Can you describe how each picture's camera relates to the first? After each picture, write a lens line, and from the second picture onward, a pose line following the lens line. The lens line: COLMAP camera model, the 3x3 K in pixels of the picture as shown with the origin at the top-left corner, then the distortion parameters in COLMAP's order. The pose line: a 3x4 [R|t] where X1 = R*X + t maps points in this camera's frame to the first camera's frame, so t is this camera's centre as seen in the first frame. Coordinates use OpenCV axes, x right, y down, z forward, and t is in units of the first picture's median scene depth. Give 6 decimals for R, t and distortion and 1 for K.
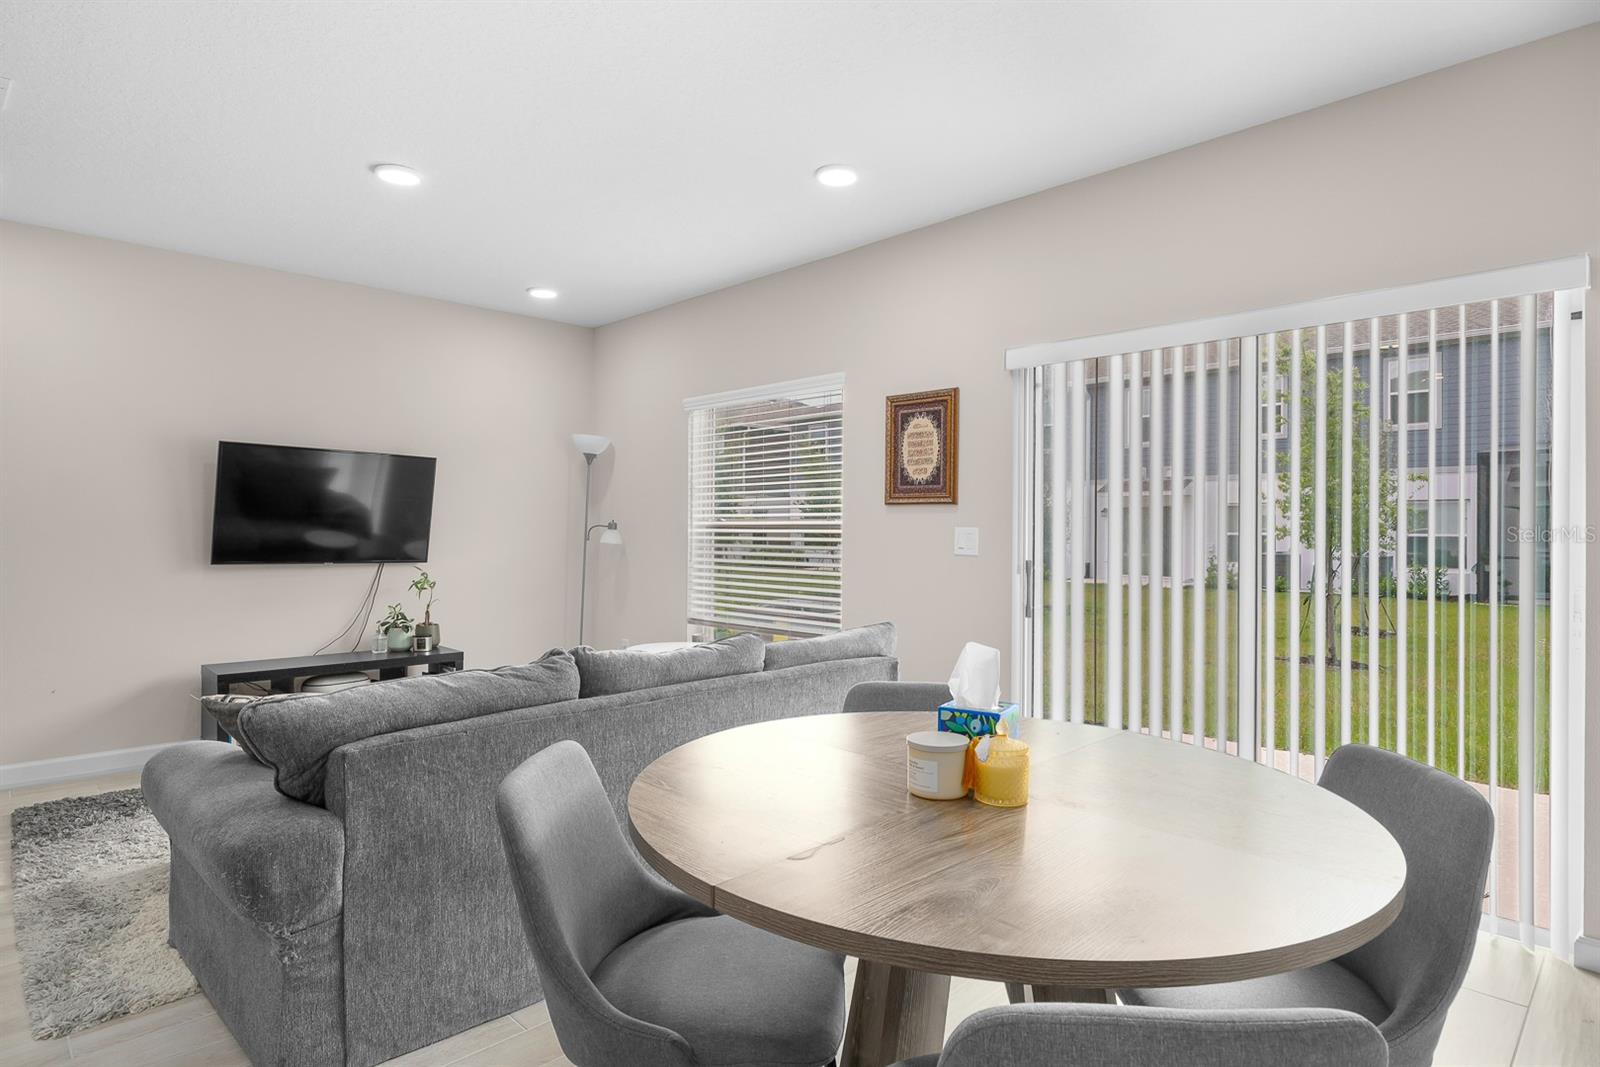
lens RADIAL K [[857.2, 0, 791.7], [0, 857.2, 535.2], [0, 0, 1]] dist [-0.001499, 0.000509]
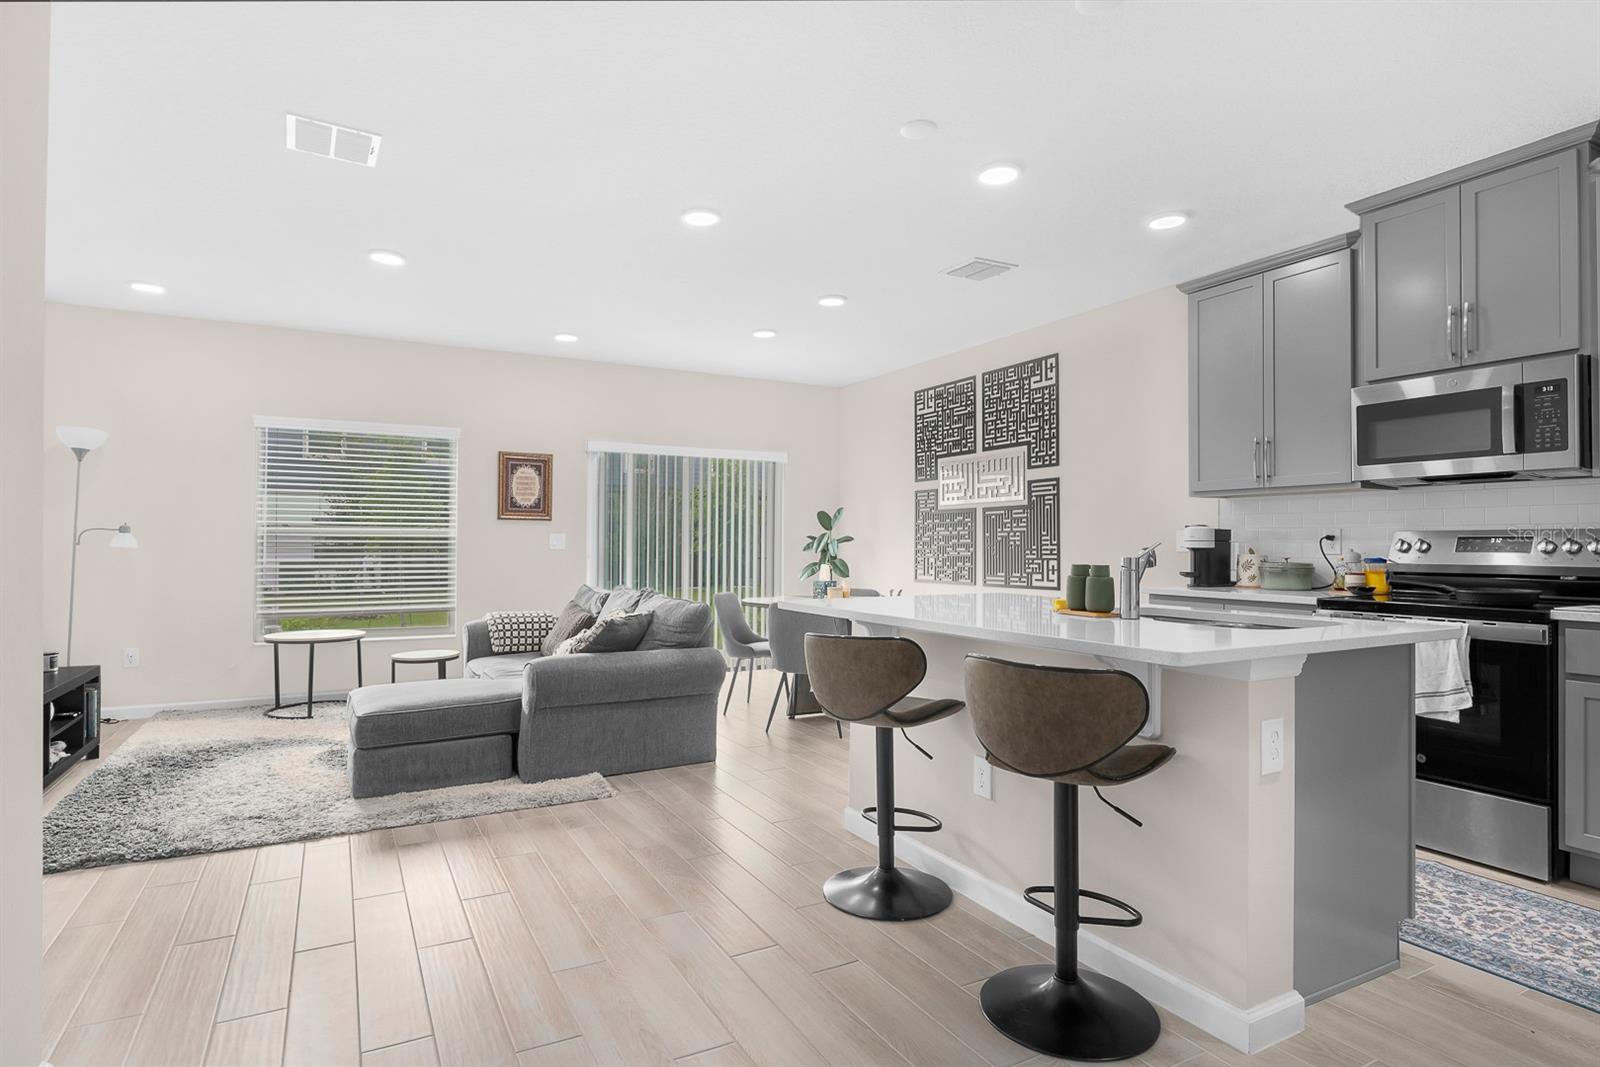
lens RADIAL K [[857.2, 0, 790.7], [0, 857.2, 536.2], [0, 0, 1]] dist [-0.001499, 0.000509]
pose [[0.275574, 0.007321, 0.961252, -1.299373], [0.006323, 0.999936, -0.009428, 0.014919], [-0.961259, 0.008676, 0.275510, 0.045637]]
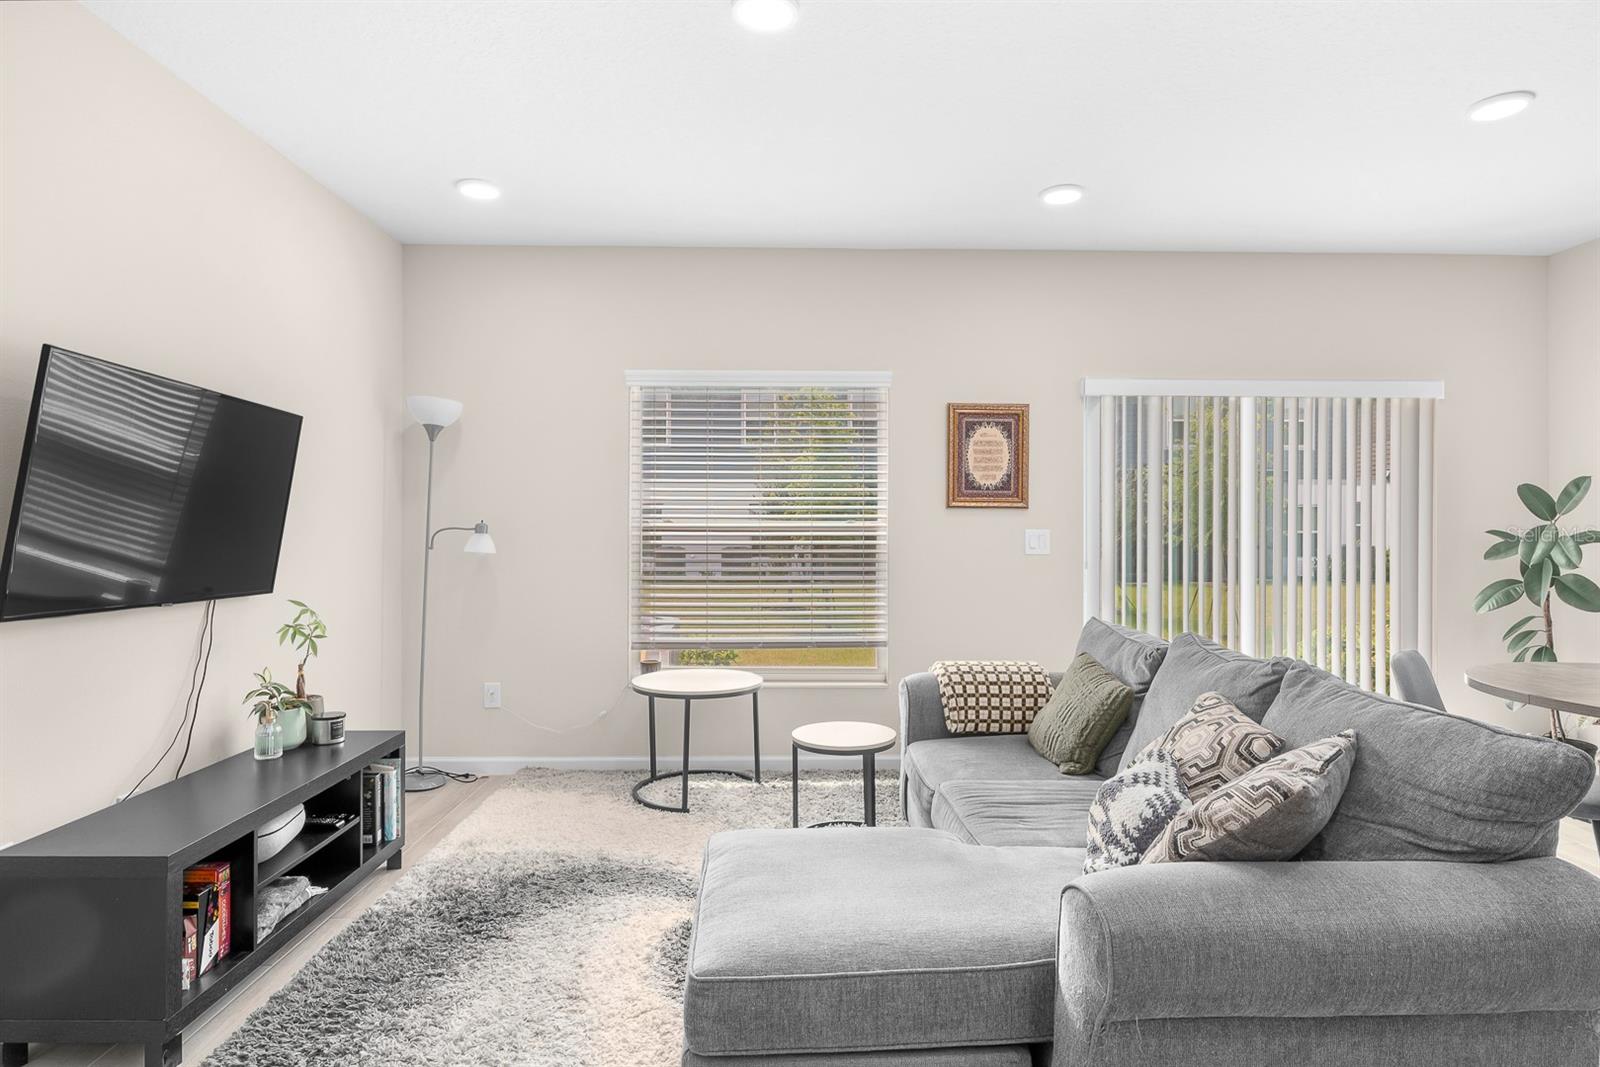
lens RADIAL K [[857.2, 0, 795.4], [0, 857.2, 531.2], [0, 0, 1]] dist [-0.001499, 0.000509]
pose [[0.681182, -0.005770, 0.732091, -0.792536], [0.007967, 0.999968, 0.000469, -0.009406], [-0.732071, 0.005513, 0.681206, 0.443289]]
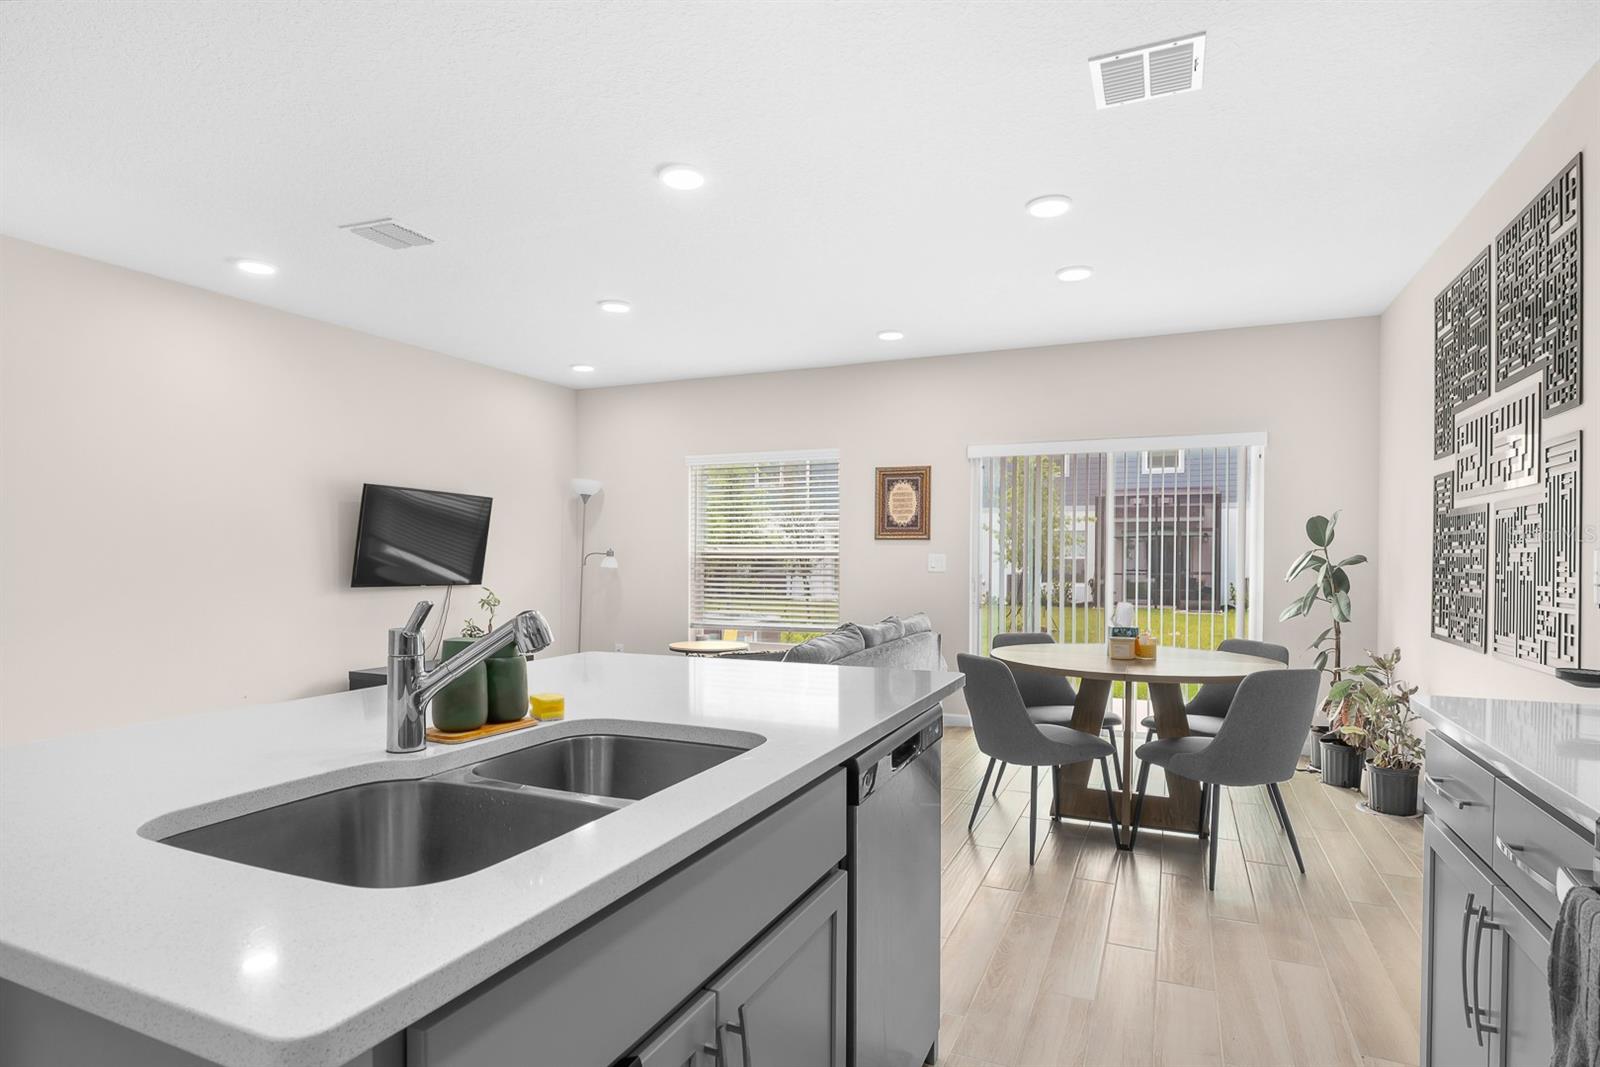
lens RADIAL K [[857.2, 0, 776.6], [0, 857.2, 557.4], [0, 0, 1]] dist [-0.001499, 0.000509]
pose [[0.932568, -0.004828, 0.360963, -0.614672], [0.005872, 0.999981, -0.001796, -0.001987], [-0.360947, 0.003794, 0.932579, -0.355665]]
